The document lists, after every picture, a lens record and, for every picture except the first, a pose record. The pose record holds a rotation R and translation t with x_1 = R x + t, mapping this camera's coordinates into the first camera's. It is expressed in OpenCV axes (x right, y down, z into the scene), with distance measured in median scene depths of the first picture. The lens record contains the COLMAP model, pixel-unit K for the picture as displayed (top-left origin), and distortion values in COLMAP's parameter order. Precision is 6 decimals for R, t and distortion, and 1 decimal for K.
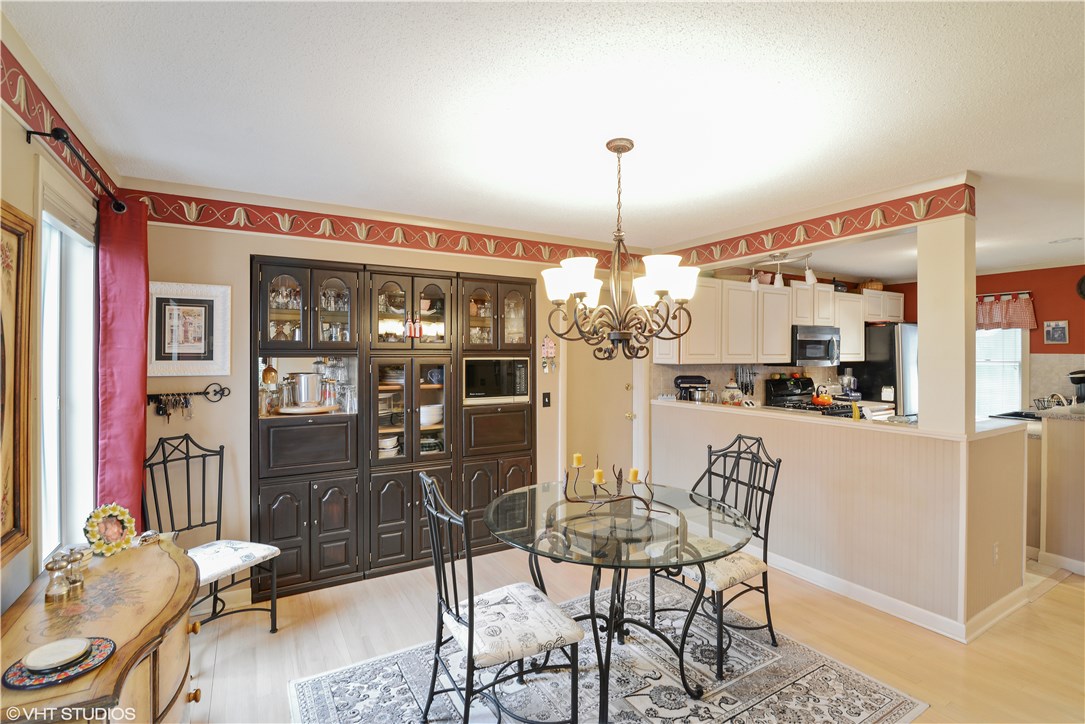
lens RADIAL K [[504.5, 0, 543.2], [0, 504.5, 357.2], [0, 0, 1]] dist [-0.004463, 0.000040]
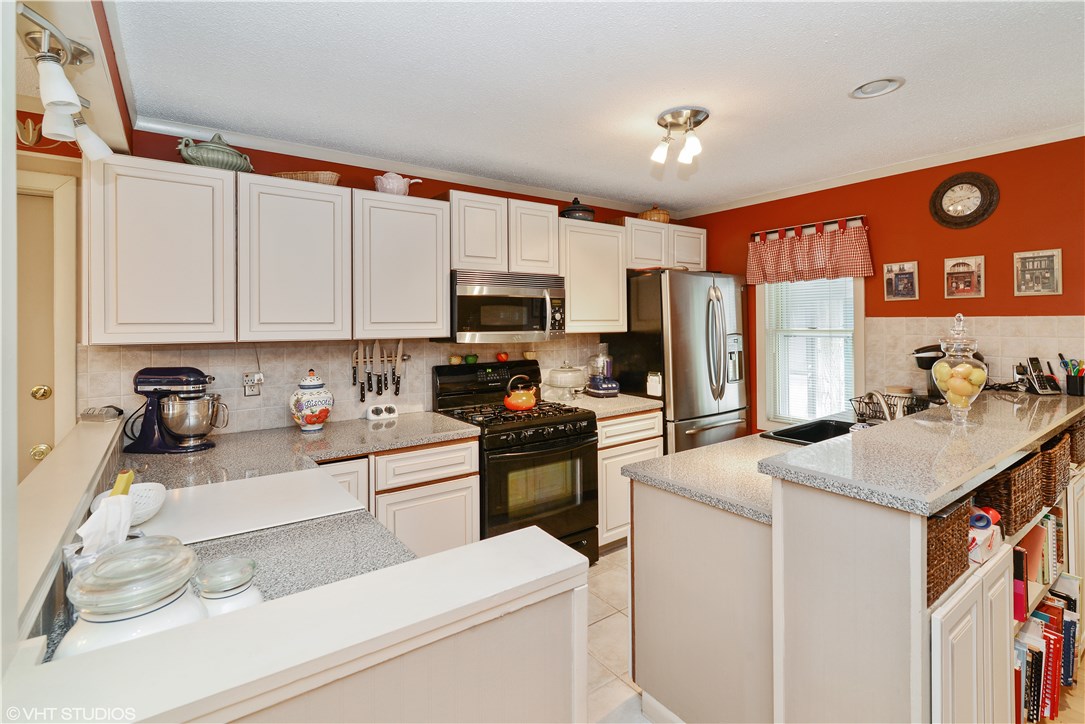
lens RADIAL K [[504.5, 0, 533.8], [0, 504.5, 323.9], [0, 0, 1]] dist [-0.004463, 0.000040]
pose [[0.997219, -0.009373, 0.073939, 0.497233], [0.009832, 0.999935, -0.005839, 0.000662], [-0.073880, 0.006550, 0.997246, 0.398930]]
